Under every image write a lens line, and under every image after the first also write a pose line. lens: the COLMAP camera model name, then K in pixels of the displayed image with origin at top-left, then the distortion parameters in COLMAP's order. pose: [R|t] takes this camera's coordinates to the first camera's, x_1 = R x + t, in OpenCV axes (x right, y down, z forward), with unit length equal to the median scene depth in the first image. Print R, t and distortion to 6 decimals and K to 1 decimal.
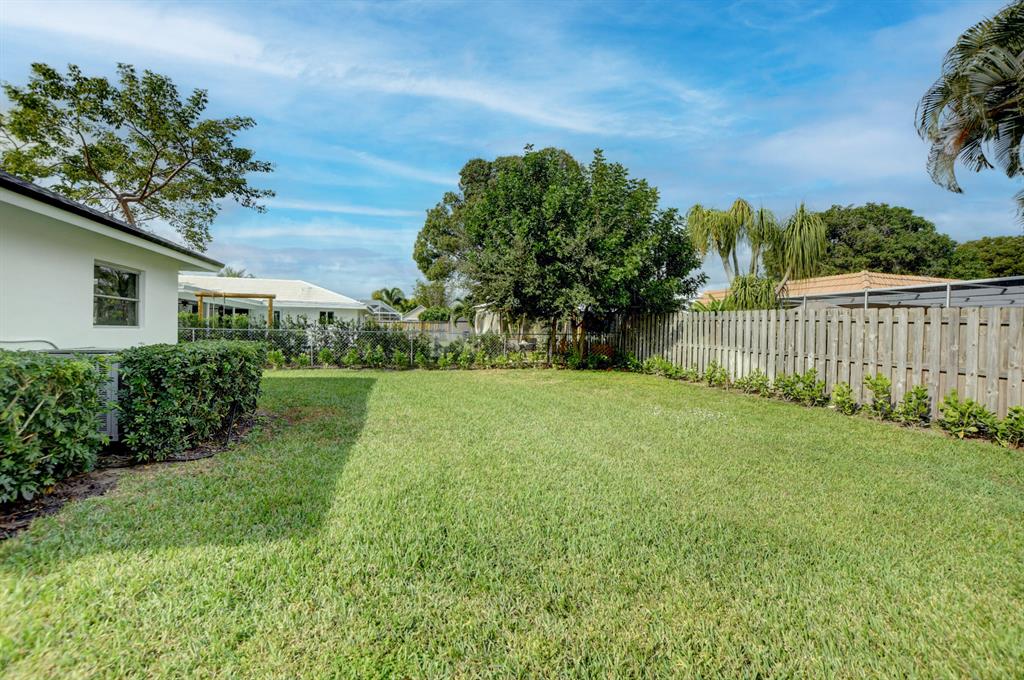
lens RADIAL K [[449.6, 0, 511.9], [0, 449.6, 339.3], [0, 0, 1]] dist [-0.033621, 0.004371]
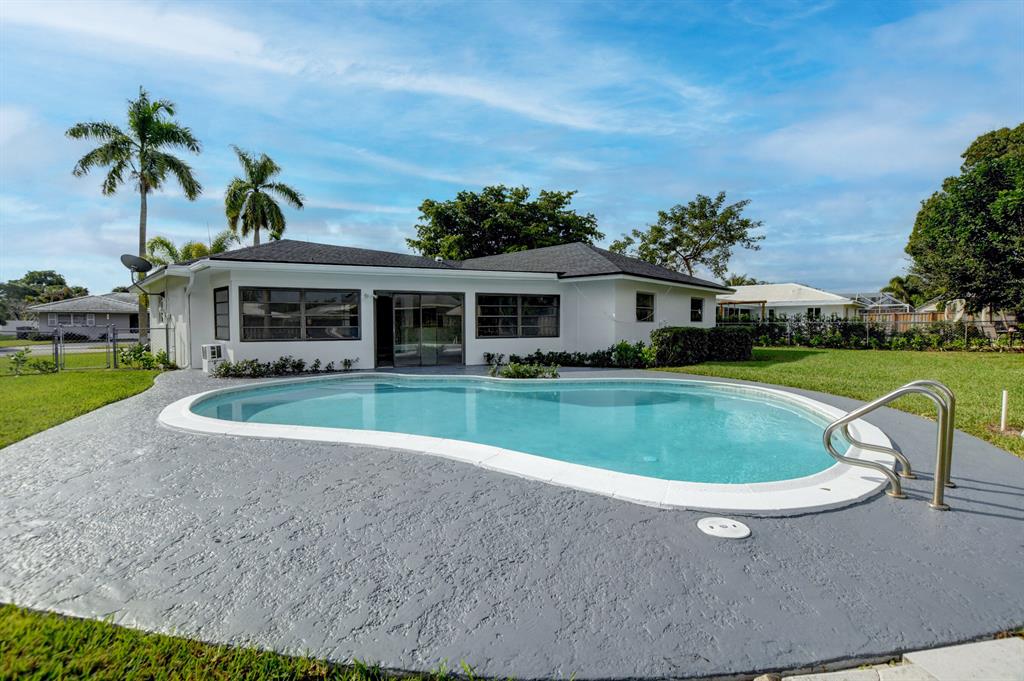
lens RADIAL K [[449.6, 0, 511.3], [0, 449.6, 345.5], [0, 0, 1]] dist [-0.033621, 0.004371]
pose [[0.516410, 0.014958, -0.856211, 0.359966], [0.002735, 0.999814, 0.019116, 0.026499], [0.856337, -0.012213, 0.516273, -0.596162]]
